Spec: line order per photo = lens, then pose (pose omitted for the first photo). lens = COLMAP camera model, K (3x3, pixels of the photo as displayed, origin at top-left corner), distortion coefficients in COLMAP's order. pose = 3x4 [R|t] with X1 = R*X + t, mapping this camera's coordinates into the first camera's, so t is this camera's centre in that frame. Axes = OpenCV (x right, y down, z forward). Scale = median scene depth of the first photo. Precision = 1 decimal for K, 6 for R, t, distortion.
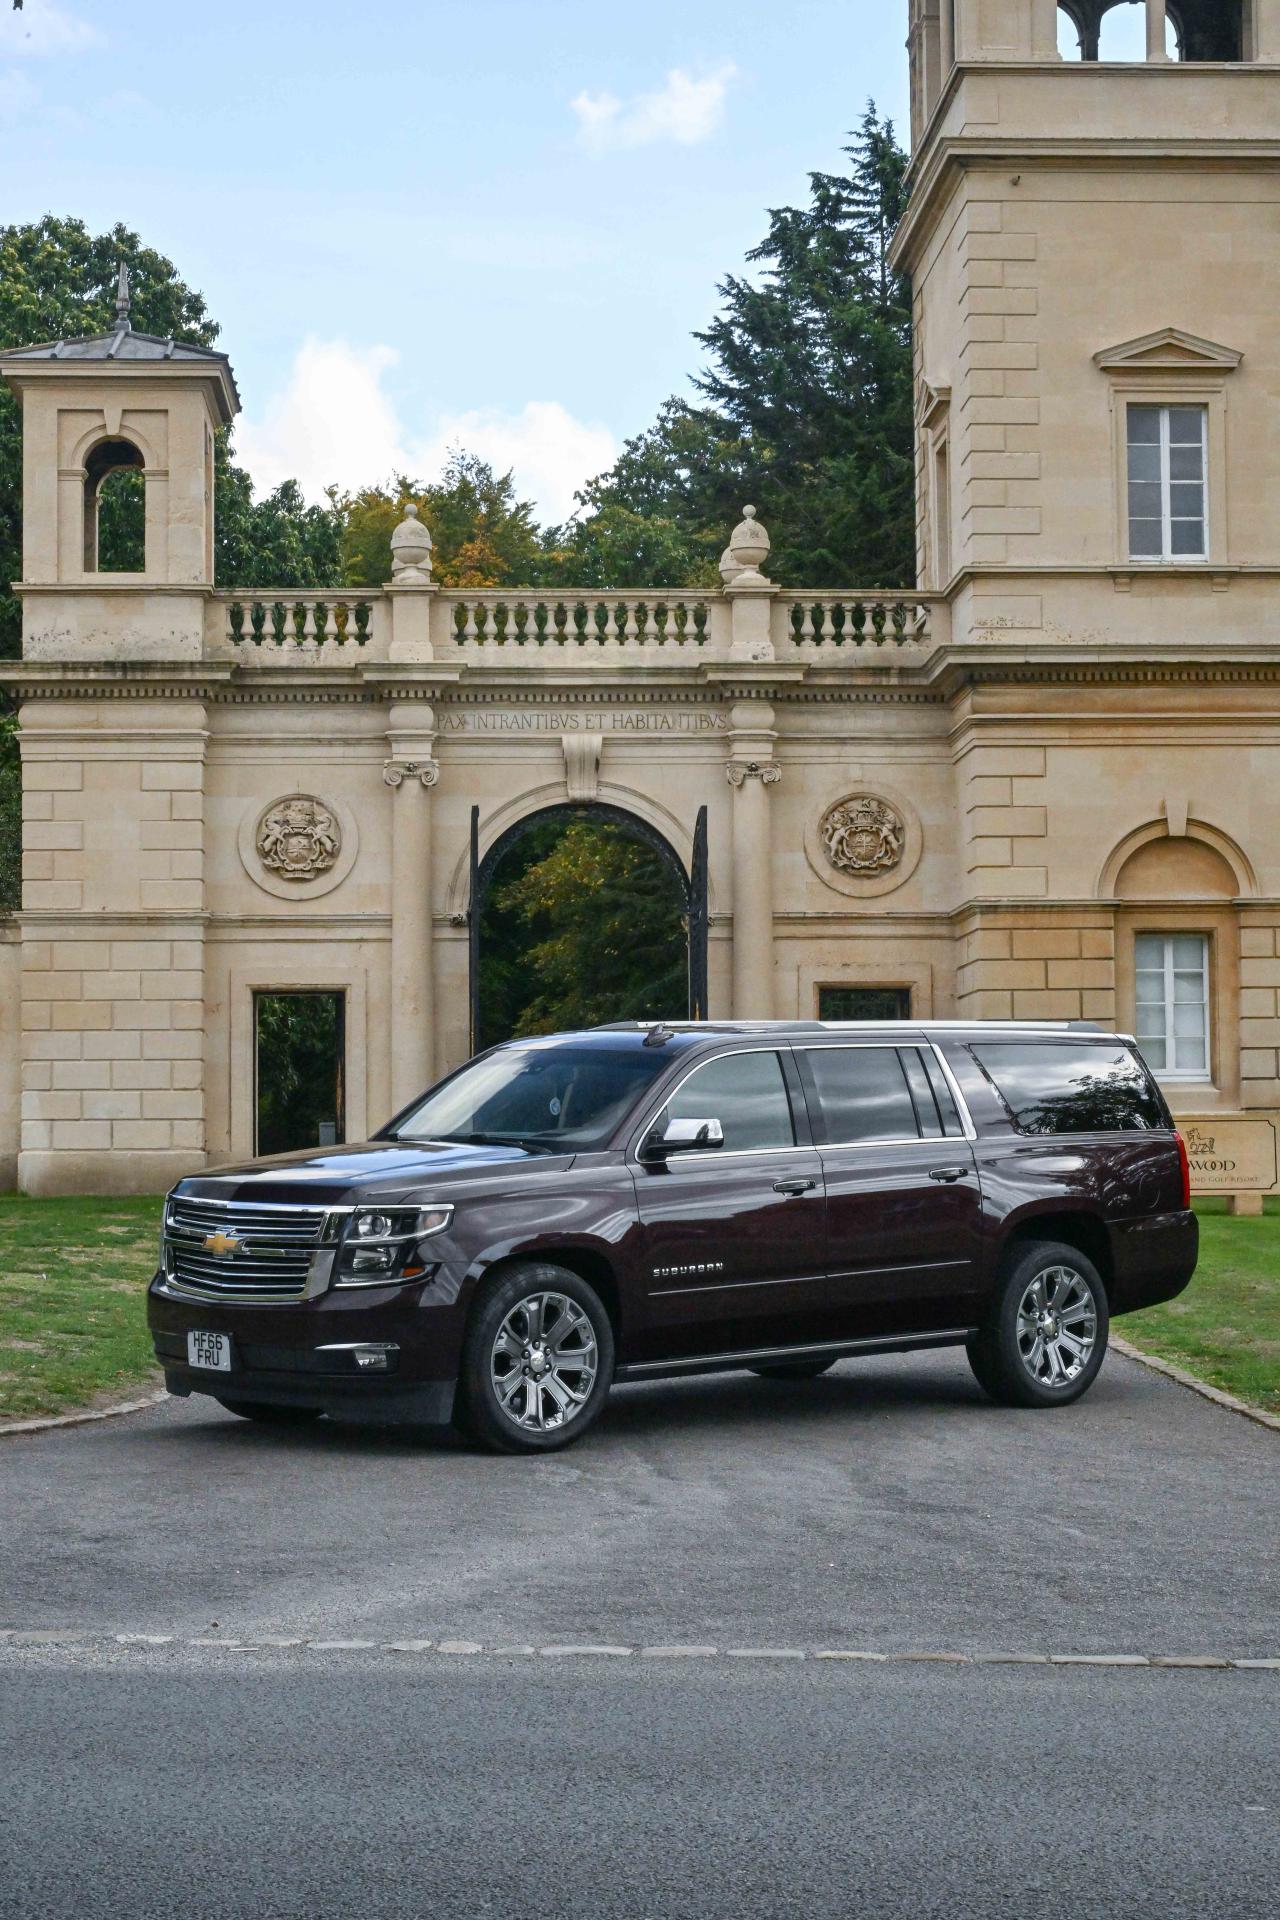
lens RADIAL K [[6929.9, 0, 673.7], [0, 6929.9, 784.3], [0, 0, 1]] dist [-0.024055, 1.300989]
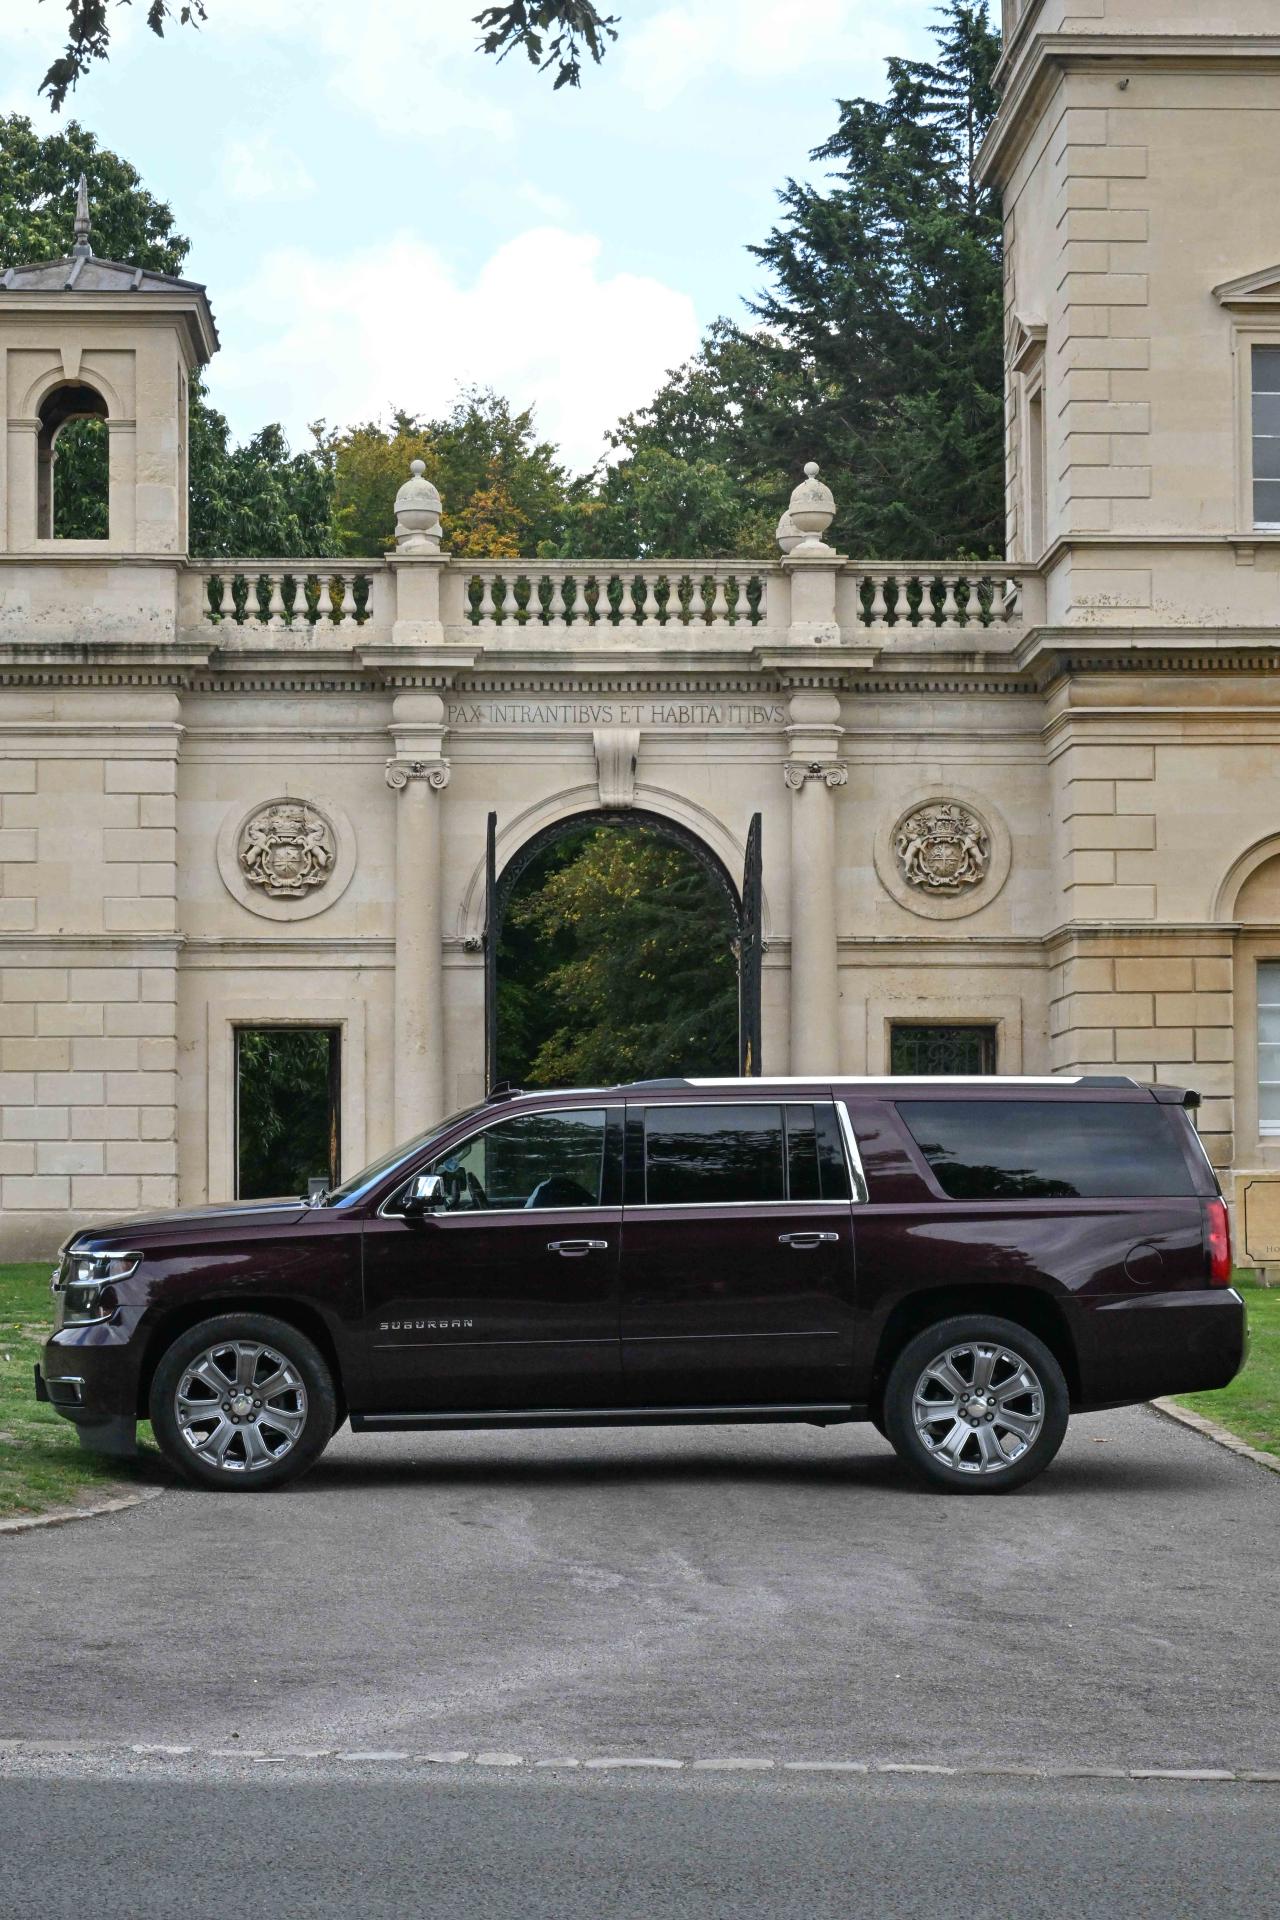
lens RADIAL K [[8402.6, 0, 641.4], [0, 8402.6, 1168.5], [0, 0, 1]] dist [-0.001689, 2.001348]
pose [[0.999956, 0.002854, -0.008986, -0.000581], [-0.002411, 0.998803, 0.048862, -0.003708], [0.009115, -0.048838, 0.998765, -0.044989]]
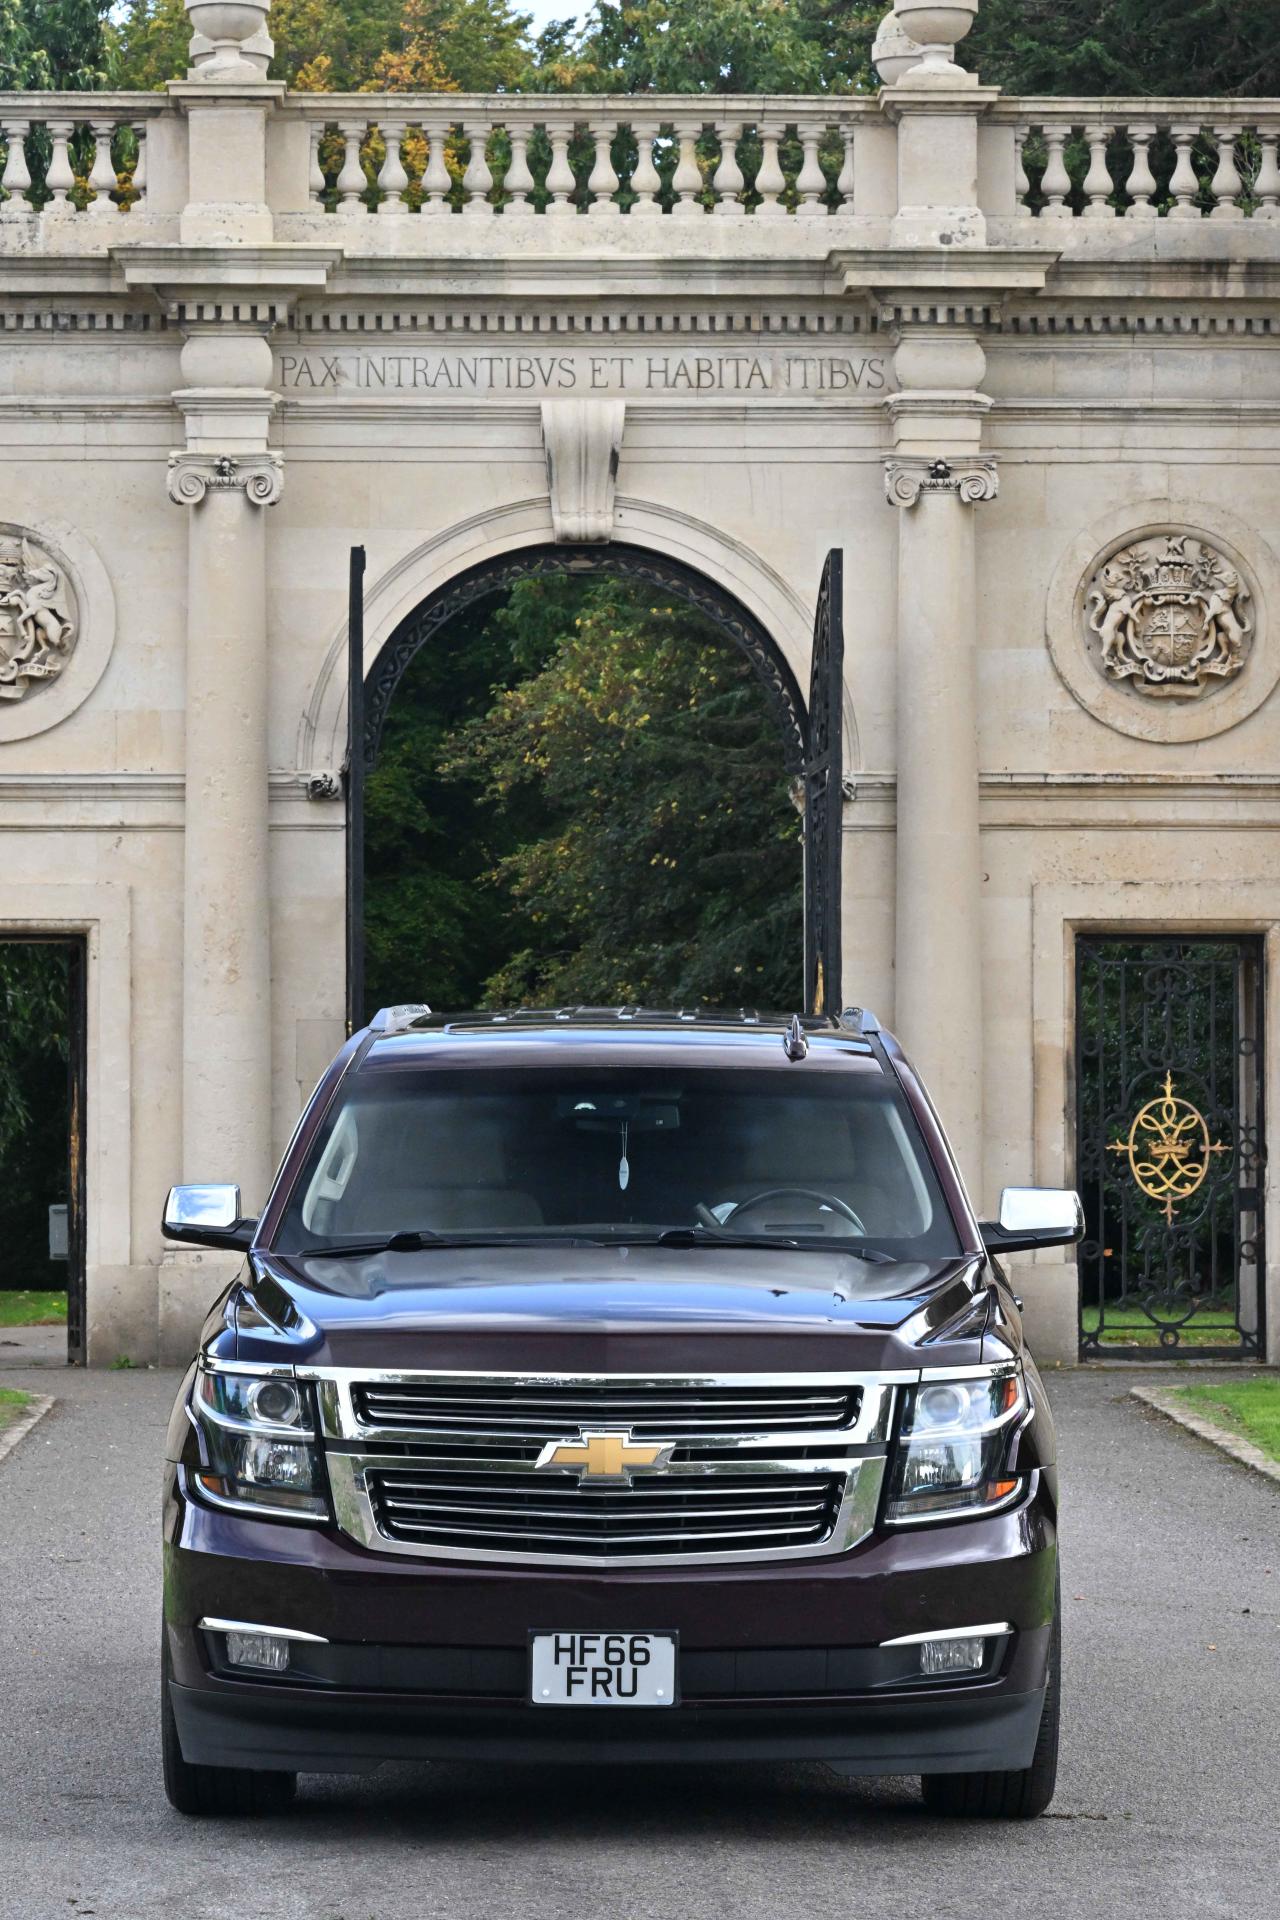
lens RADIAL K [[10638.9, 0, 641.3], [0, 10638.9, 1151.6], [0, 0, 1]] dist [0.027405, 1.247995]
pose [[0.999682, 0.005096, -0.024716, 0.009238], [-0.003909, 0.998848, 0.047832, 0.009525], [0.024931, -0.047720, 0.998550, 0.263794]]
